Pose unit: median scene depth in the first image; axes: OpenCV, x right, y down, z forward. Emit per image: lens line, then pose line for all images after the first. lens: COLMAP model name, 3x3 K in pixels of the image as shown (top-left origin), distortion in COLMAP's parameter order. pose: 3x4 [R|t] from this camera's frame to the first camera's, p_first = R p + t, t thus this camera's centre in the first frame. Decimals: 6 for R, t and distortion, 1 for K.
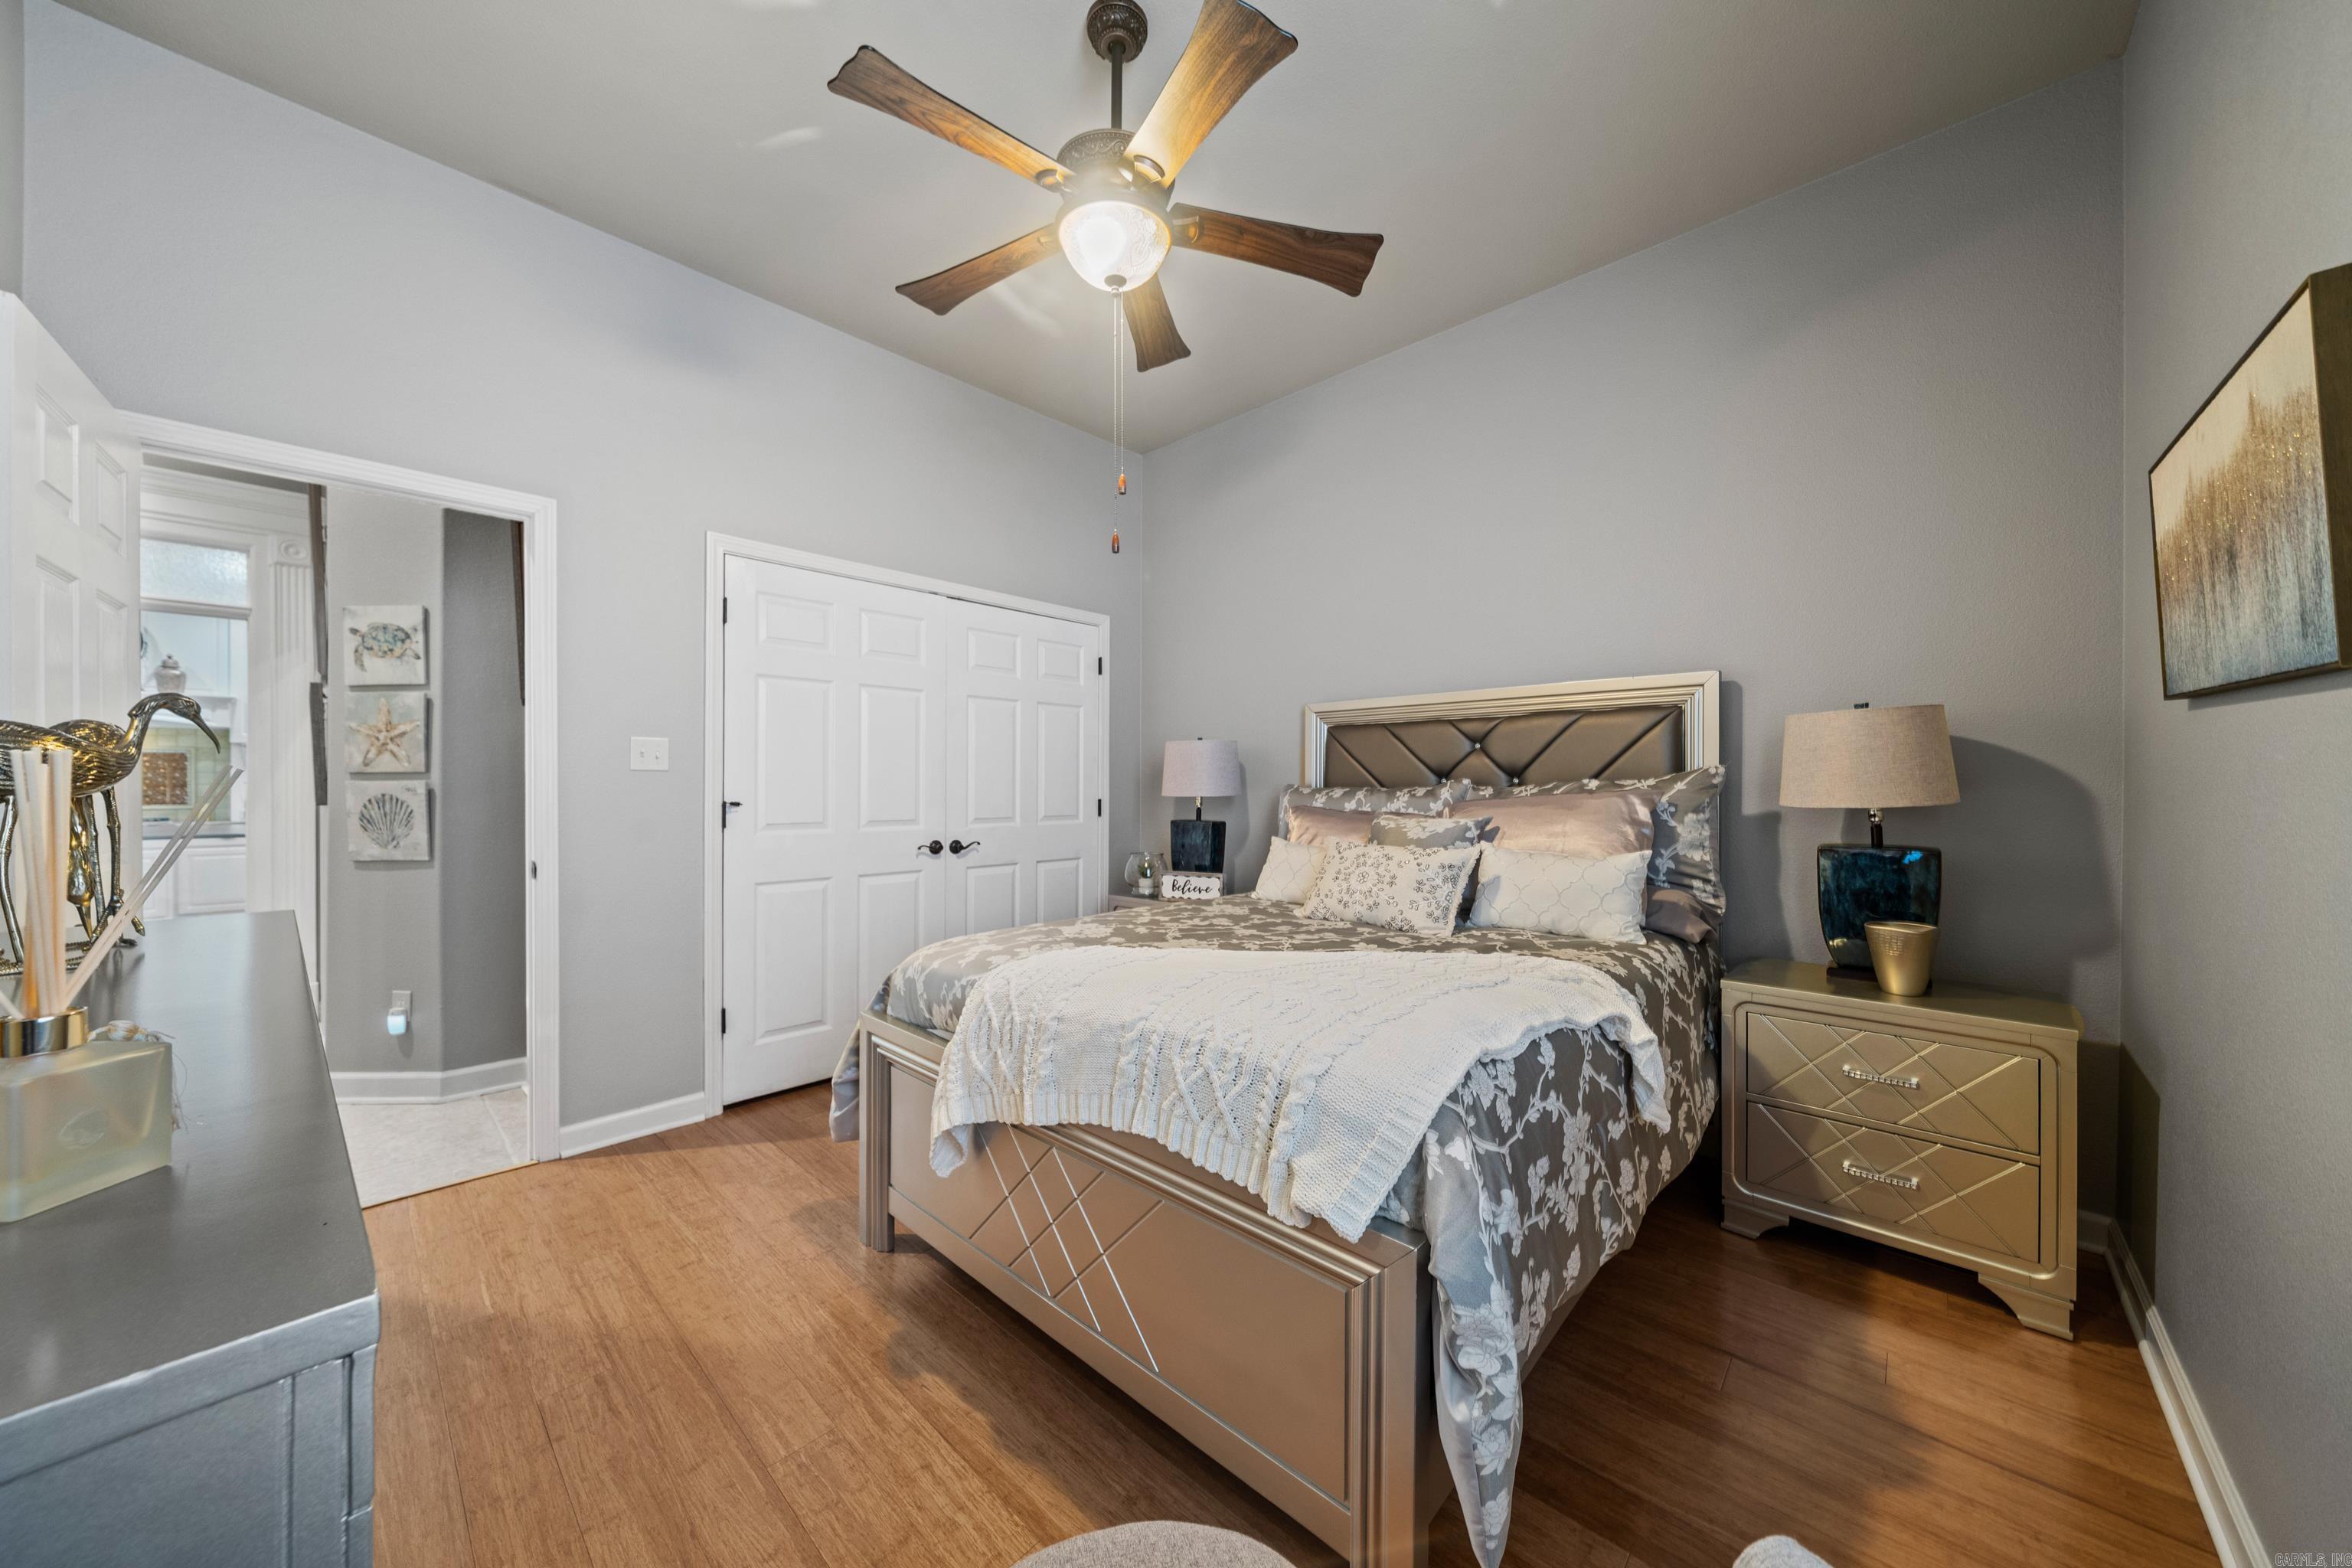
lens RADIAL K [[809.8, 0, 1177.9], [0, 809.8, 779.2], [0, 0, 1]] dist [-0.002149, 0.000150]
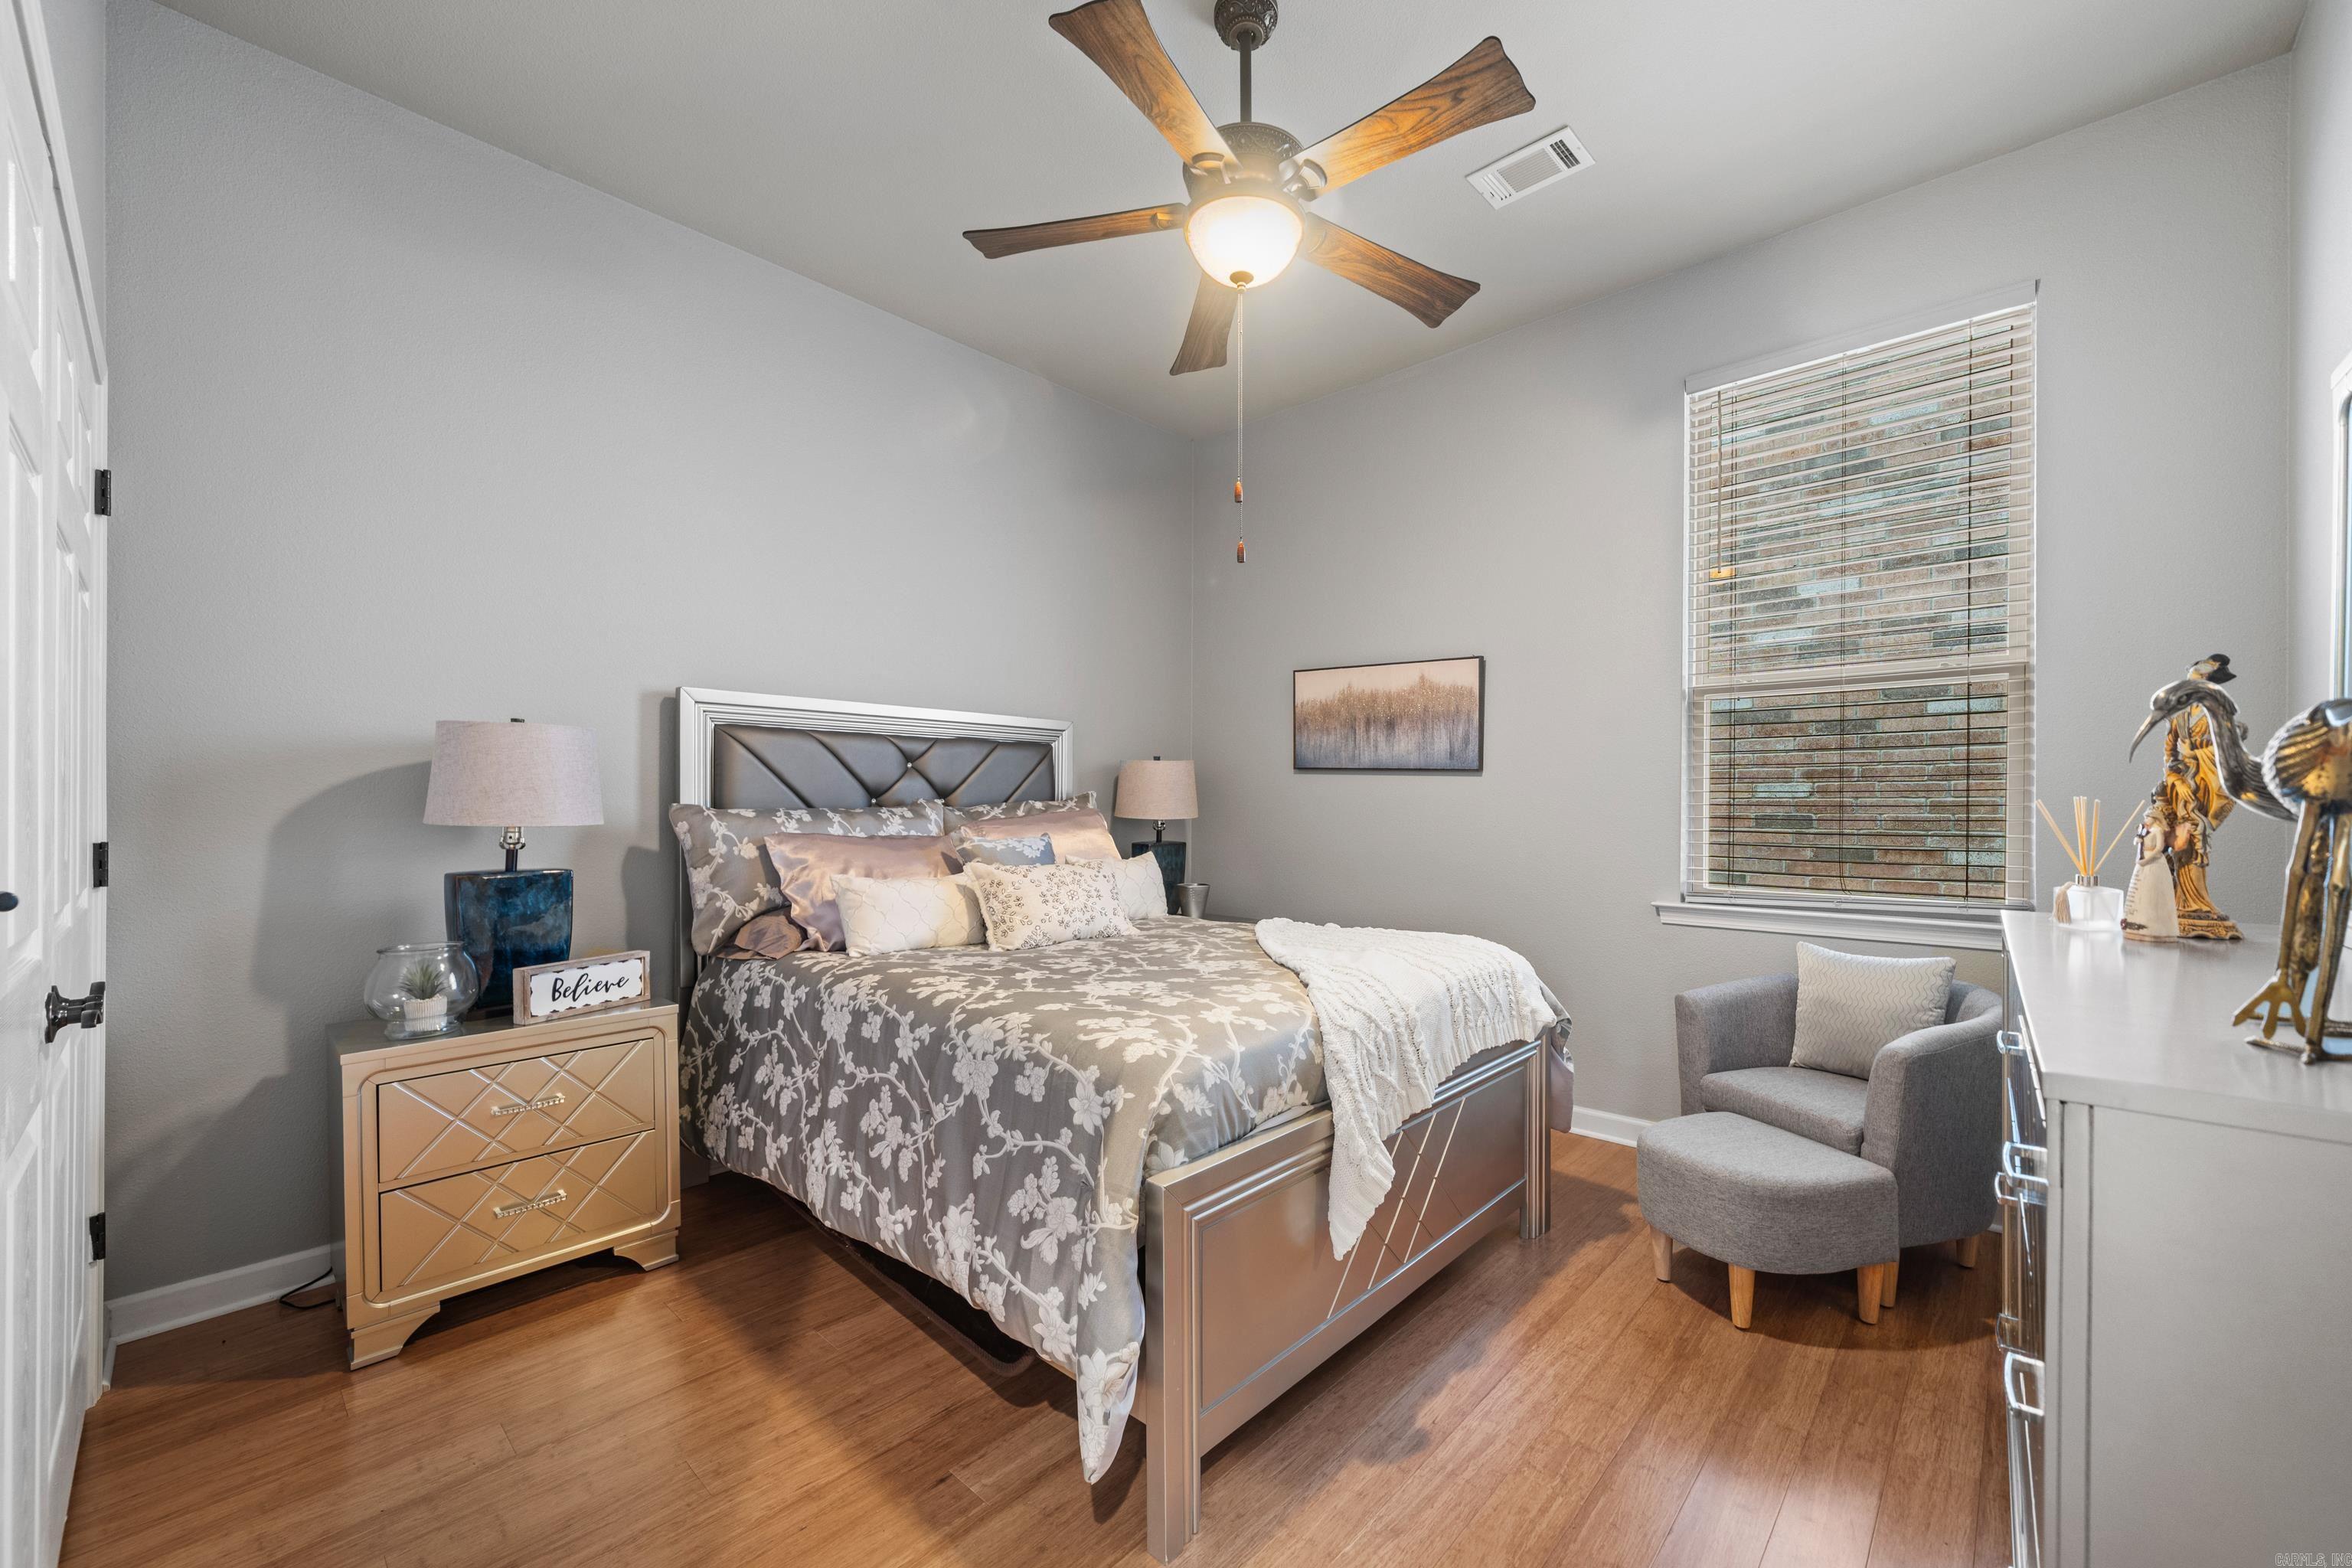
lens RADIAL K [[914.0, 0, 1178.0], [0, 914.0, 806.4], [0, 0, 1]] dist [-0.003469, -0.000161]
pose [[-0.012516, -0.000999, 0.999921, -0.636067], [-0.005885, 0.999982, 0.000925, 0.004481], [-0.999904, -0.005873, -0.012522, 0.599463]]
